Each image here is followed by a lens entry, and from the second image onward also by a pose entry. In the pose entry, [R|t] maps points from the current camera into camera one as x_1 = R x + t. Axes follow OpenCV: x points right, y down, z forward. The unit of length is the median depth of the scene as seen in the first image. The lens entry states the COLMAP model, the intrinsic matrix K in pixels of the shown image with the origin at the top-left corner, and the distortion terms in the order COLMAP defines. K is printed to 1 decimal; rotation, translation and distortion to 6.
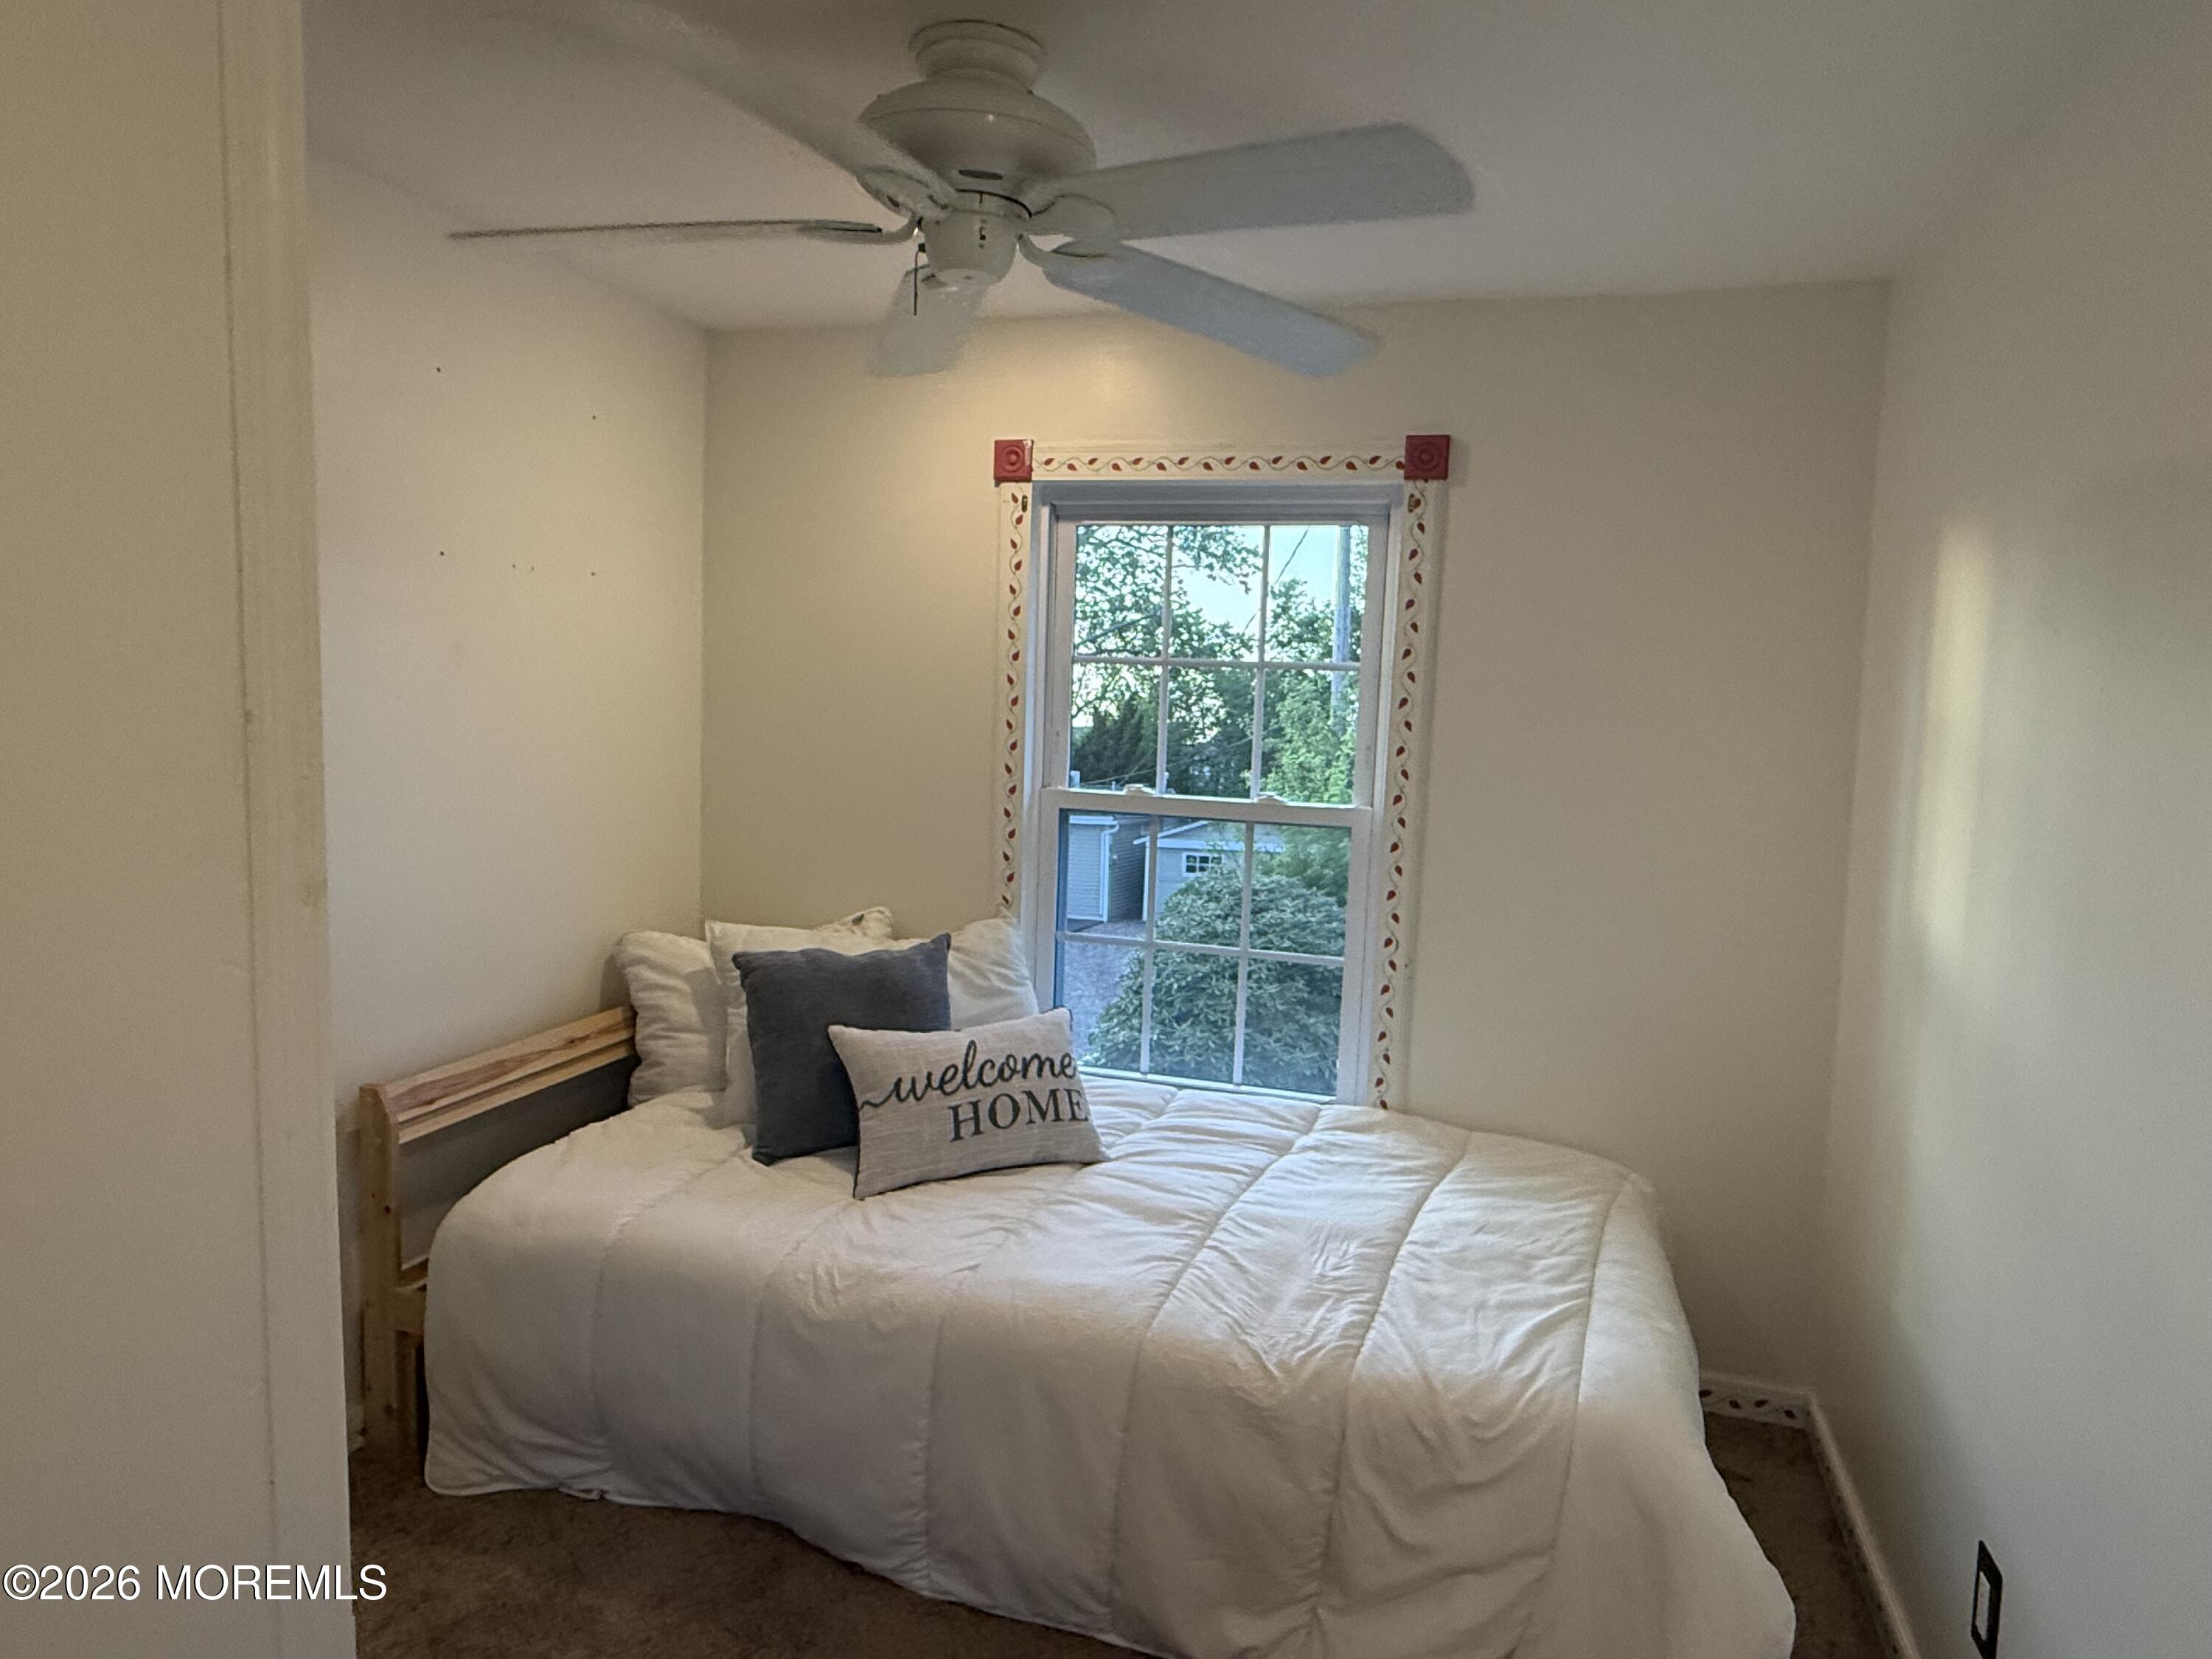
lens RADIAL K [[1362.4, 0, 1088.5], [0, 1362.4, 830.1], [0, 0, 1]] dist [0.000878, -0.000517]
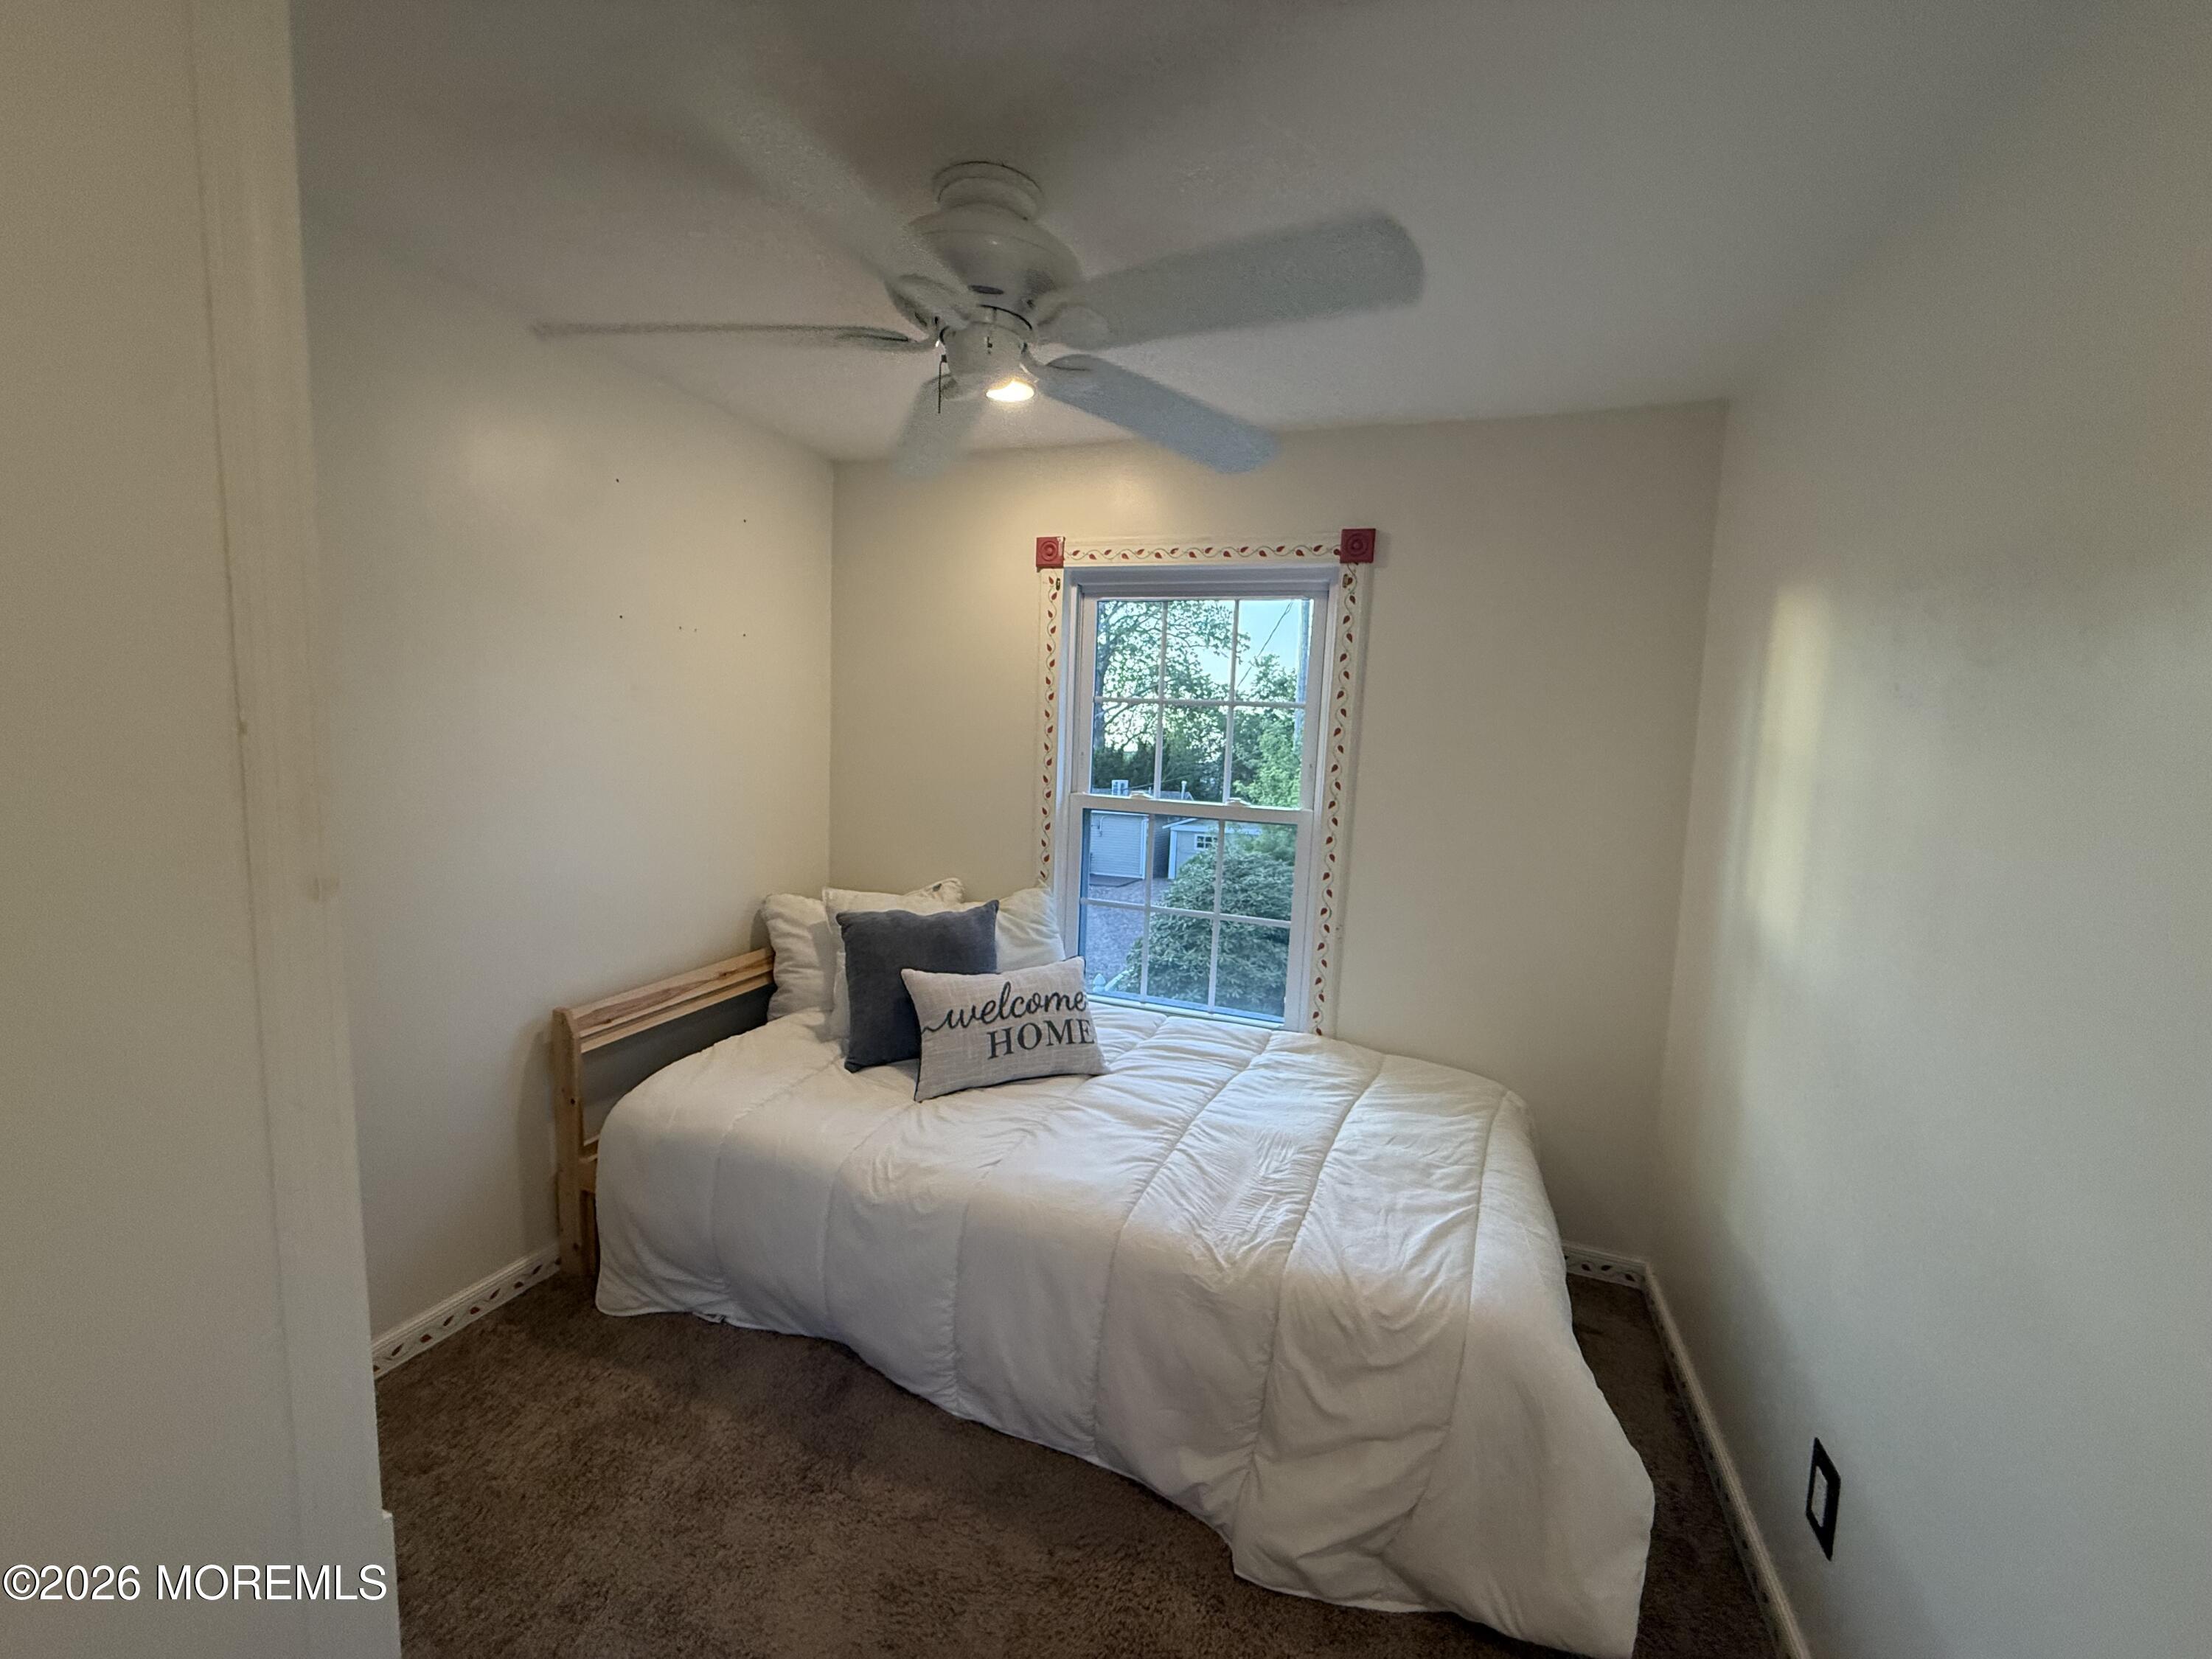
lens RADIAL K [[882.5, 0, 1095.3], [0, 882.5, 826.7], [0, 0, 1]] dist [-0.000192, 0.000570]
pose [[0.998886, 0.010435, -0.046030, 0.039575], [-0.009991, 0.999901, 0.009859, -0.007785], [0.046128, -0.009388, 0.998891, 0.141598]]
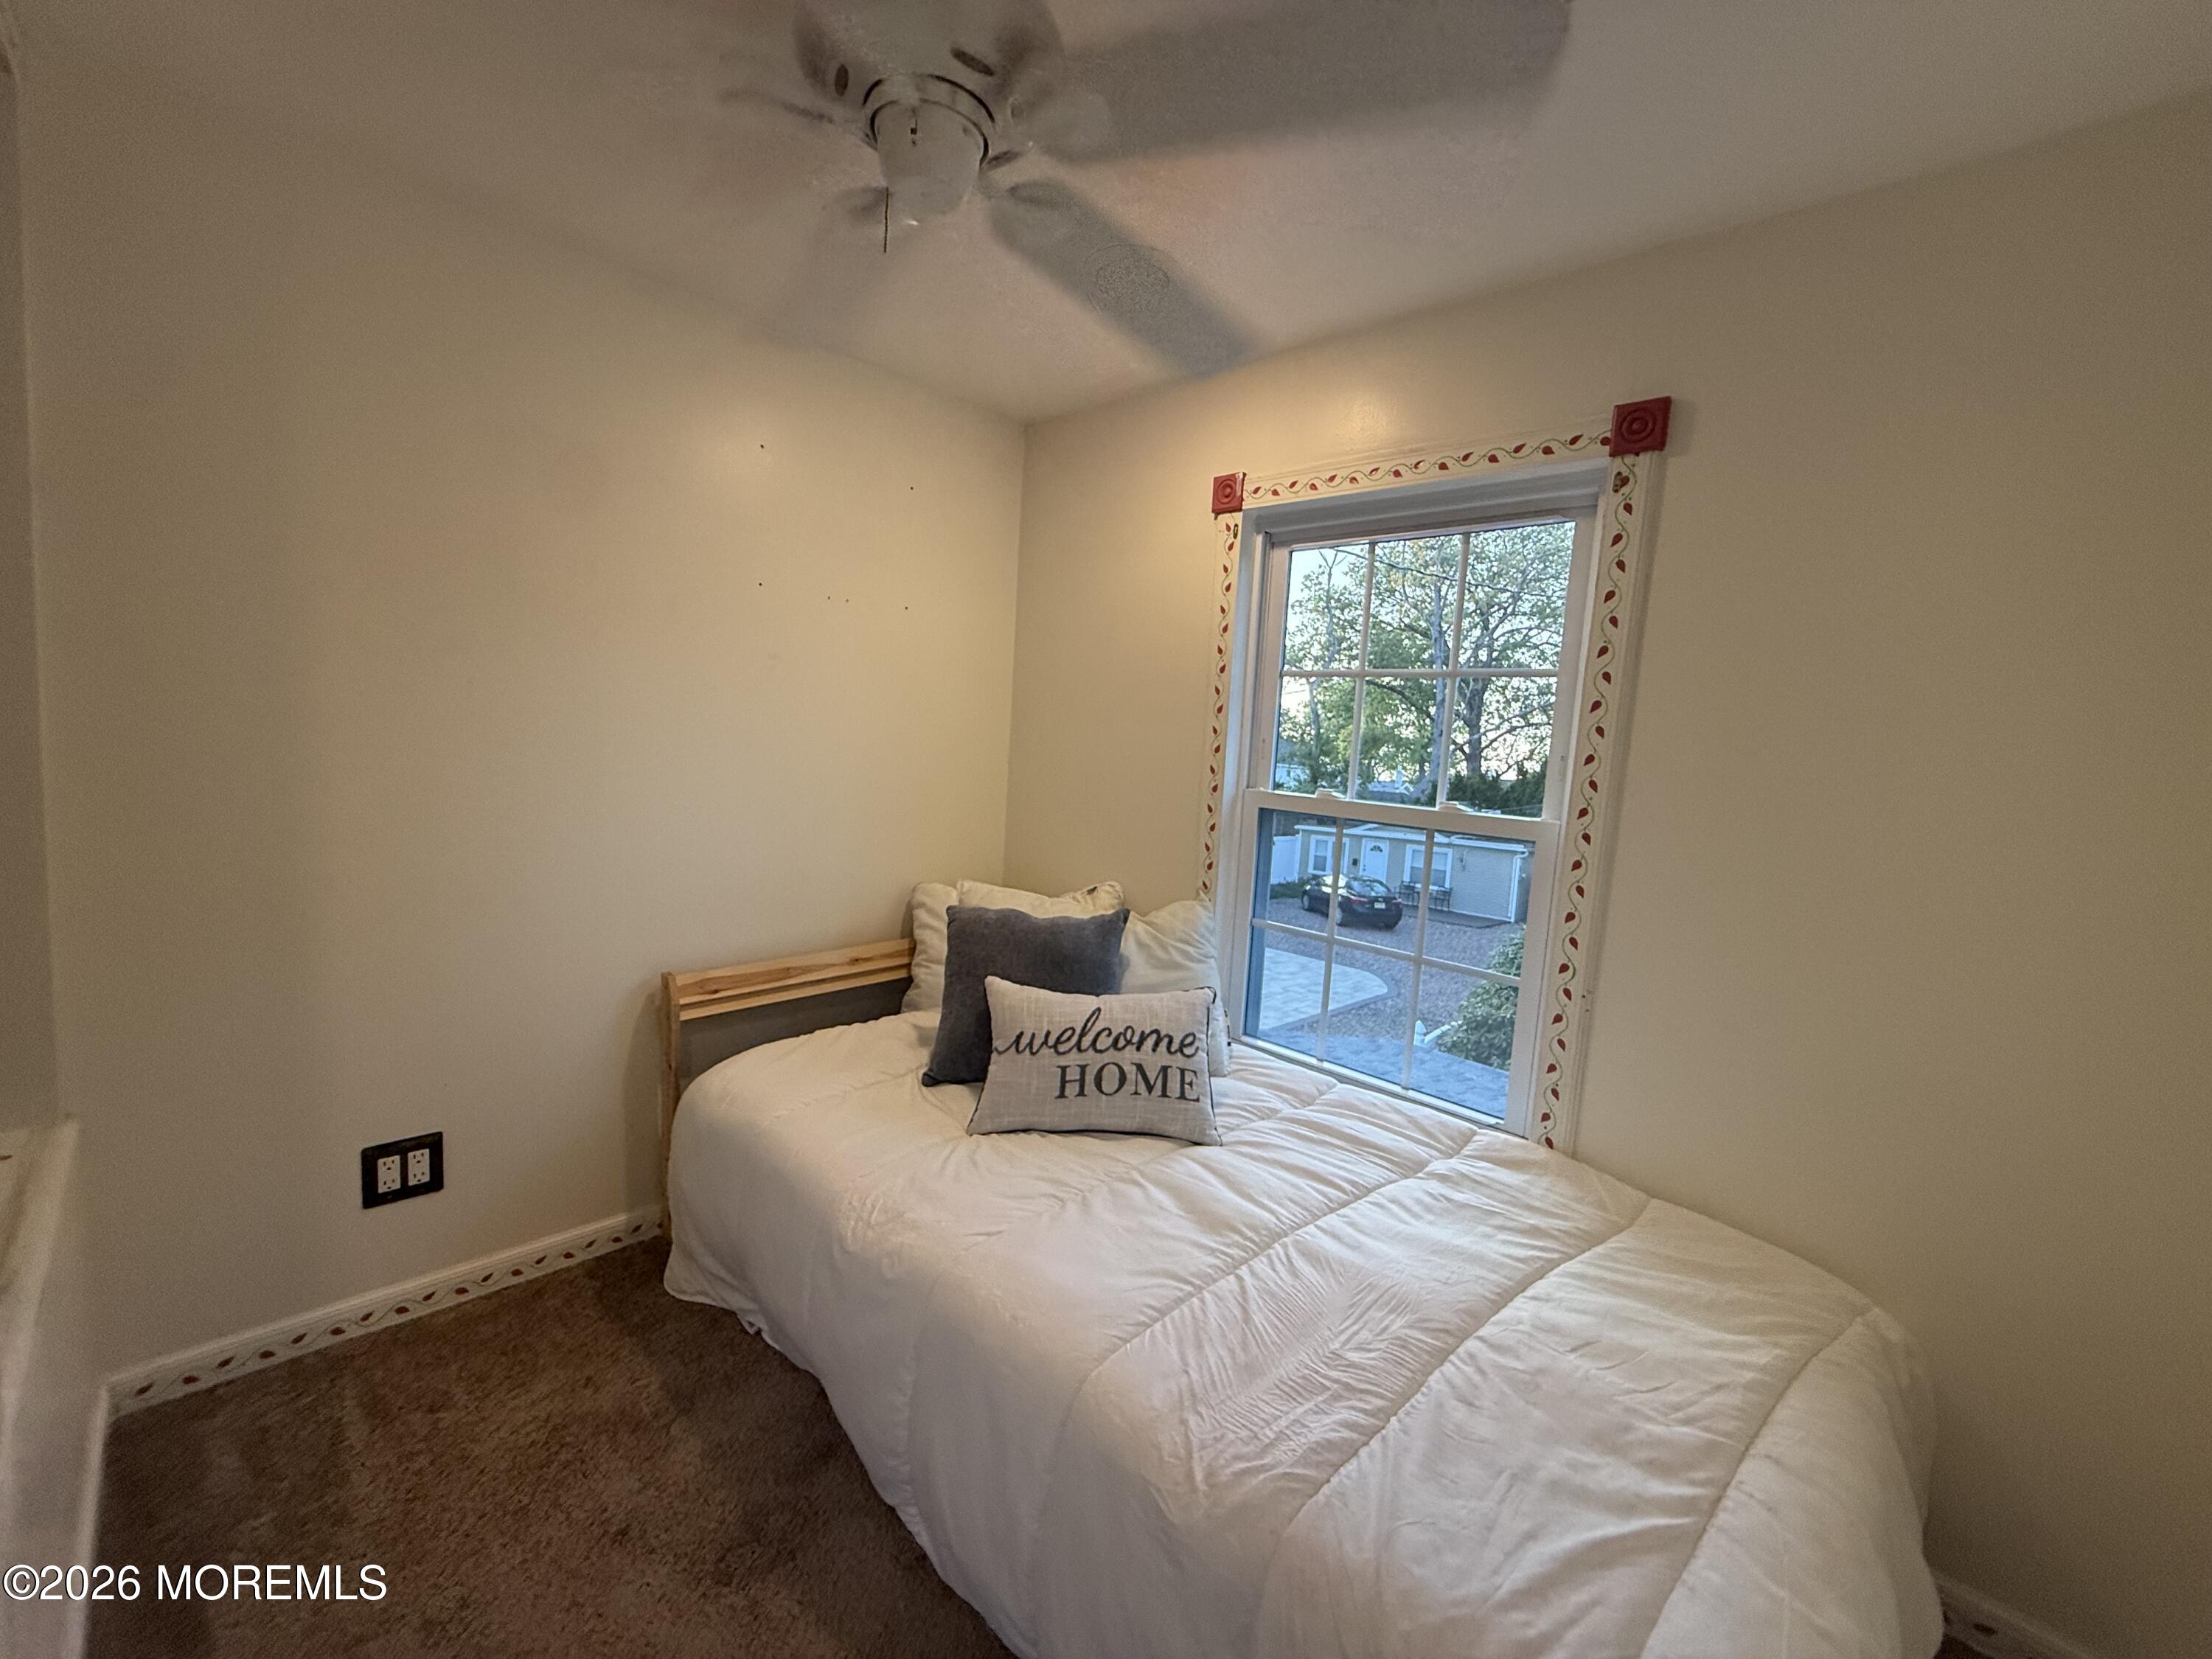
lens RADIAL K [[882.5, 0, 1096.9], [0, 882.5, 826.8], [0, 0, 1]] dist [-0.000192, 0.000570]
pose [[0.898345, 0.064176, -0.434577, 0.214320], [-0.070709, 0.997496, 0.001139, 0.009993], [0.433562, 0.029705, 0.900634, 0.367141]]
